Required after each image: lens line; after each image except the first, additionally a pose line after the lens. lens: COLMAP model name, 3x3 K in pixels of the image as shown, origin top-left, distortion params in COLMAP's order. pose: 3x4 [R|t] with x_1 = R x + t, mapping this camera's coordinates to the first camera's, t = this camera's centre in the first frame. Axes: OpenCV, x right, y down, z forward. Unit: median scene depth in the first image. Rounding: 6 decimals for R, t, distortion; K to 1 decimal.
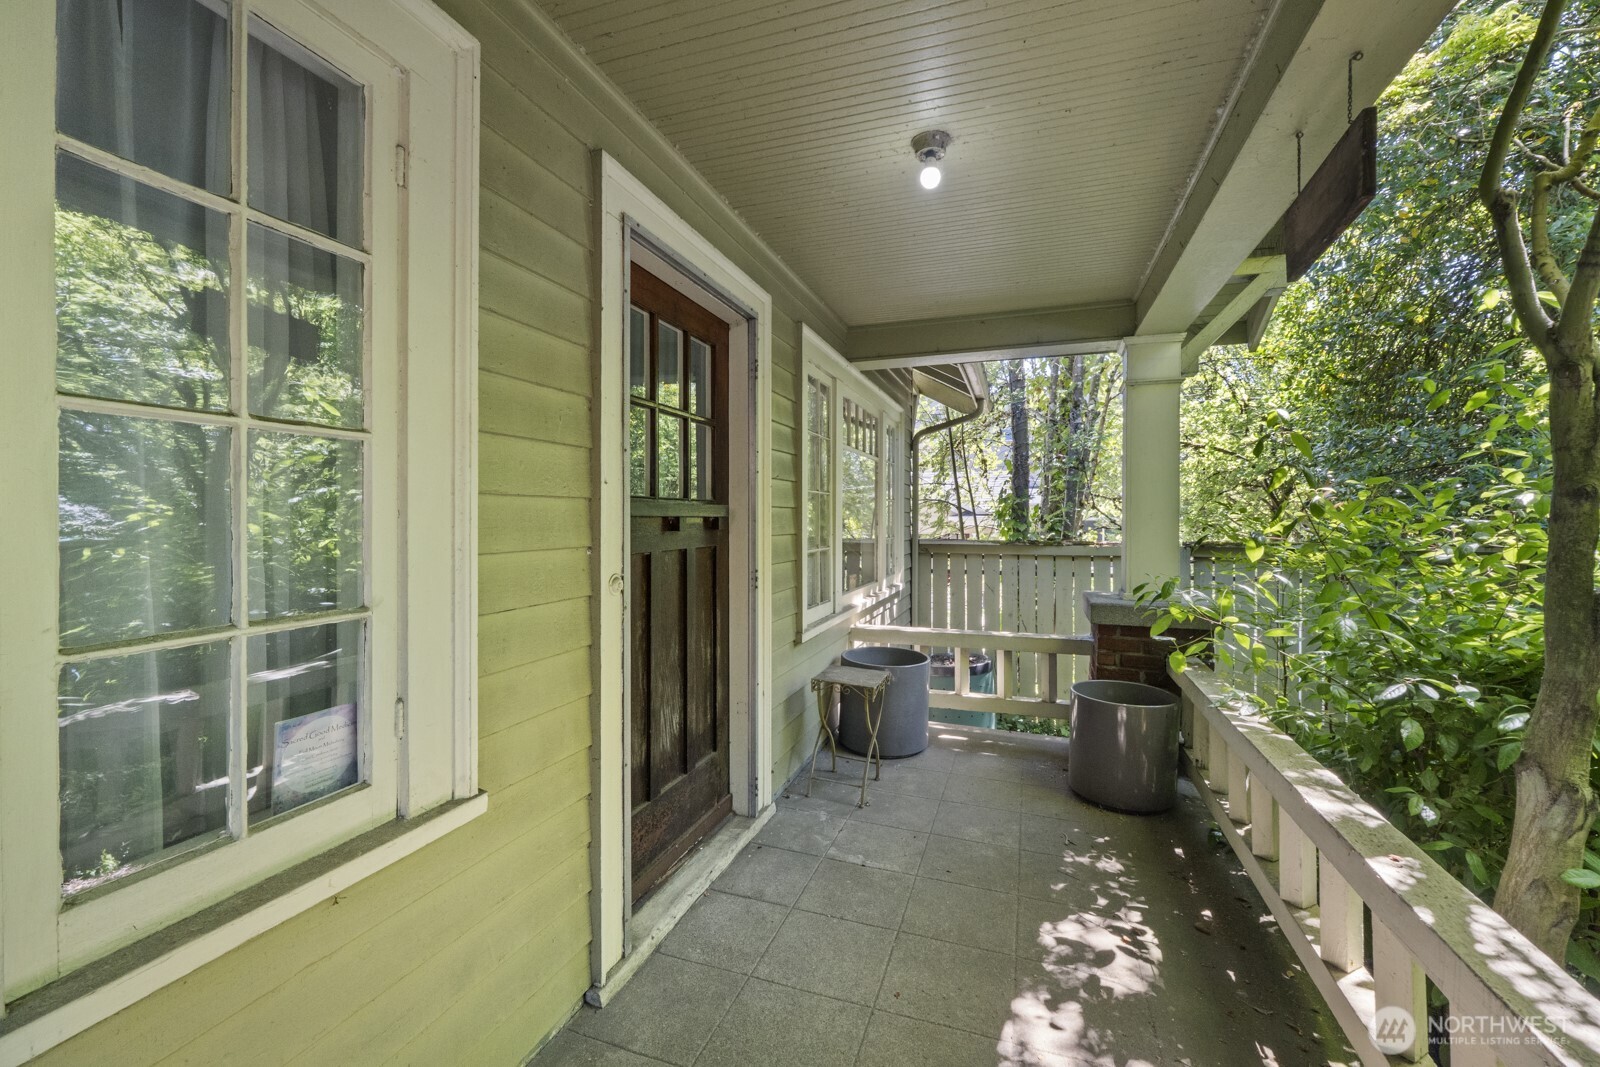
lens RADIAL K [[664.7, 0, 812.9], [0, 664.7, 525.9], [0, 0, 1]] dist [-0.001445, -0.000139]
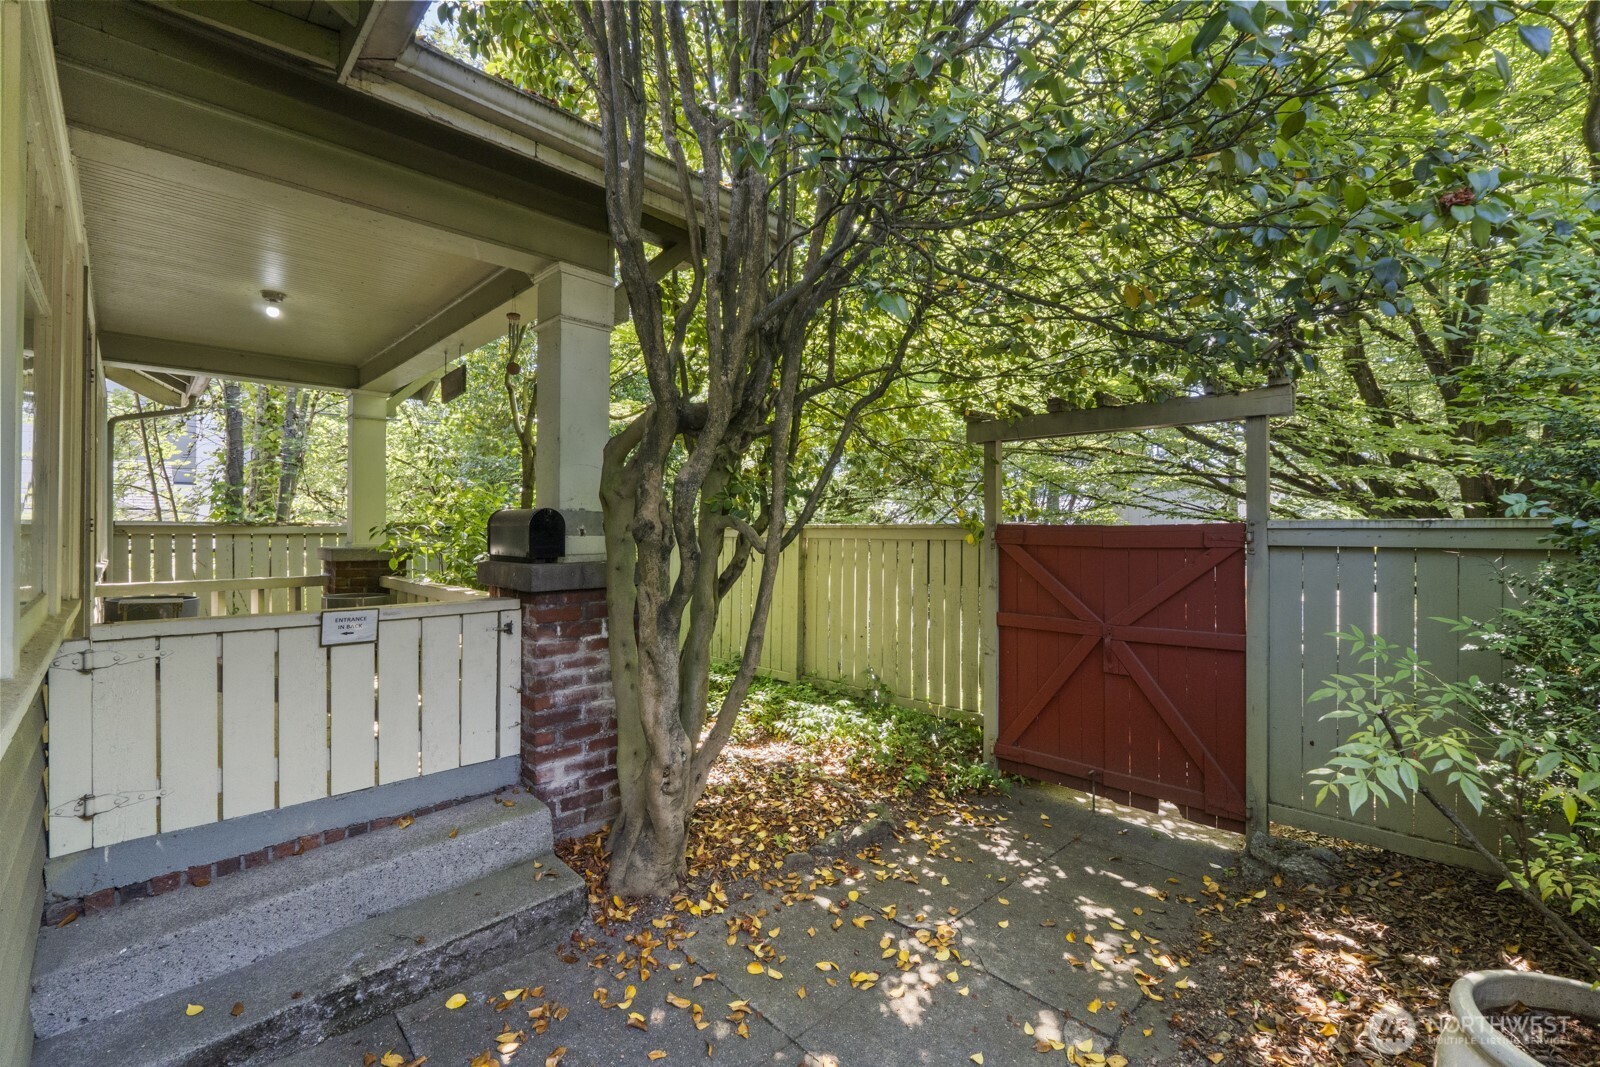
lens RADIAL K [[664.7, 0, 812.9], [0, 664.7, 525.9], [0, 0, 1]] dist [-0.001445, -0.000139]
pose [[0.435490, 0.002842, 0.900189, -0.302800], [0.010351, 0.999913, -0.008164, 0.048924], [-0.900134, 0.012873, 0.435422, -0.437328]]
